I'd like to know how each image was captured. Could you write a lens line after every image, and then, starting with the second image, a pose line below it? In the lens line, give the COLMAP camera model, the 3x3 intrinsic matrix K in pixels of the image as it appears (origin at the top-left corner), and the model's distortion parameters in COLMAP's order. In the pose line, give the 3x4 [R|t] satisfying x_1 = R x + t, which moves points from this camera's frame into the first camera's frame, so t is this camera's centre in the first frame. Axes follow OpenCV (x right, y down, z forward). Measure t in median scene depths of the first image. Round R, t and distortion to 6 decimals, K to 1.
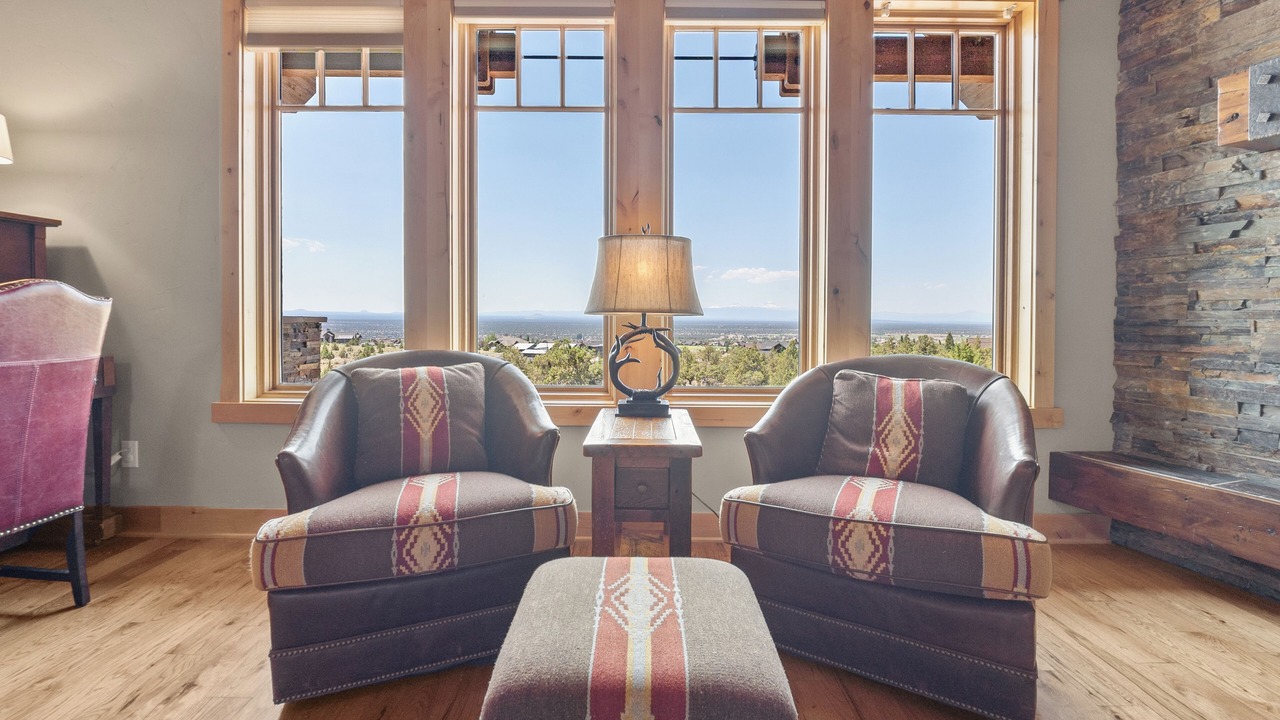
lens RADIAL K [[541.3, 0, 641.6], [0, 541.3, 331.1], [0, 0, 1]] dist [-0.000489, -0.000121]
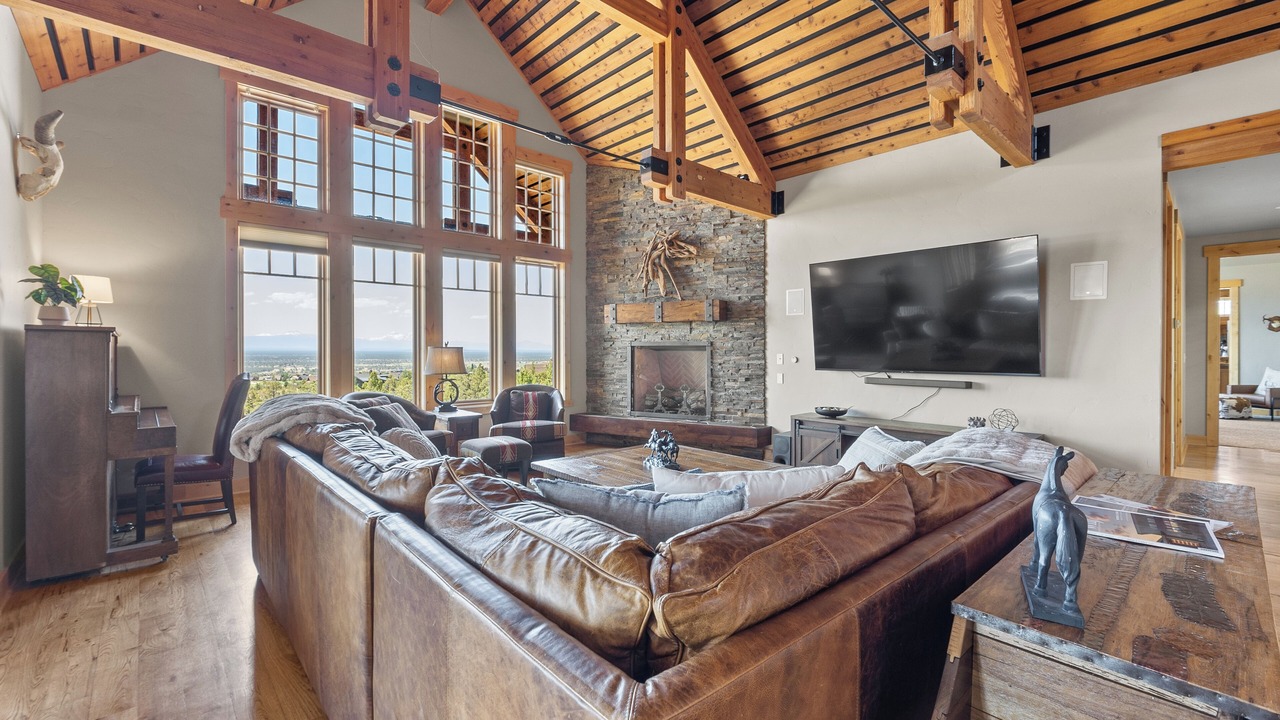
lens RADIAL K [[545.4, 0, 635.9], [0, 545.4, 353.7], [0, 0, 1]] dist [-0.001369, -0.000501]
pose [[0.734609, -0.009378, 0.678426, -1.127010], [0.016641, 0.999853, -0.004197, -0.102502], [-0.678286, 0.014373, 0.734657, -1.623094]]
